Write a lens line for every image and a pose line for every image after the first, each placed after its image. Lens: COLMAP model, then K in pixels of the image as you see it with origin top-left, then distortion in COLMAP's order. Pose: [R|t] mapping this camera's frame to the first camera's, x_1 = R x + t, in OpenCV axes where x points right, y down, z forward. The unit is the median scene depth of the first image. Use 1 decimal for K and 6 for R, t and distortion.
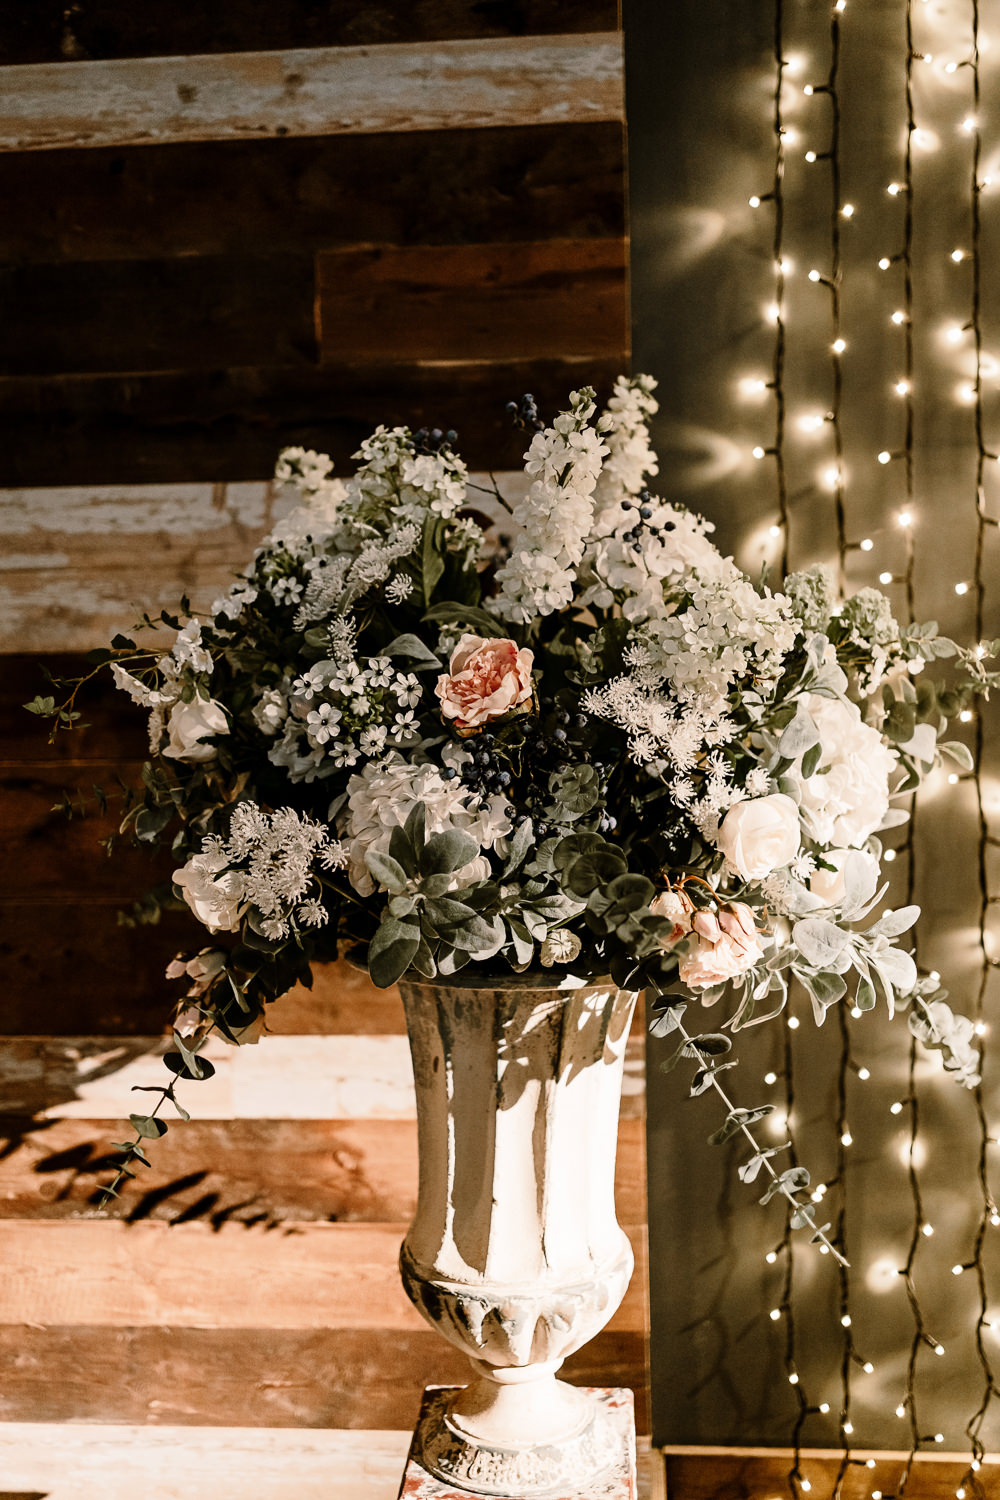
lens RADIAL K [[1559.9, 0, 500.0], [0, 1559.9, 750.0], [0, 0, 1]] dist [-0.006655, 0.012515]
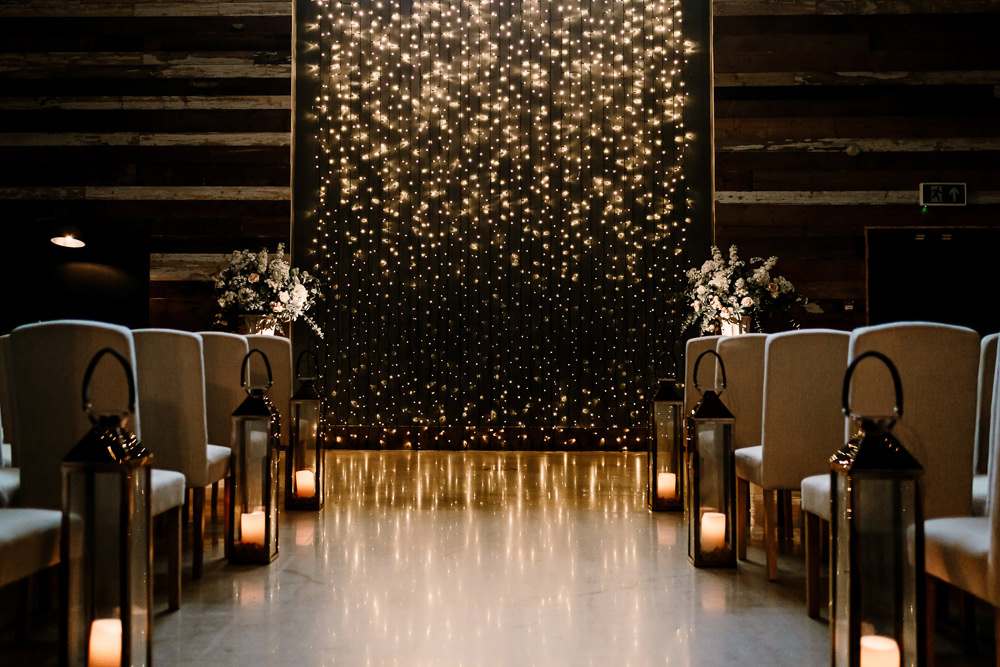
lens RADIAL K [[1116.6, 0, 500.0], [0, 1116.6, 333.5], [0, 0, 1]] dist [-0.117468, 0.006032]
pose [[0.996228, 0.030399, 0.081278, 0.800718], [-0.023367, 0.996011, -0.086113, 0.707529], [-0.083572, 0.083889, 0.992964, -4.887365]]
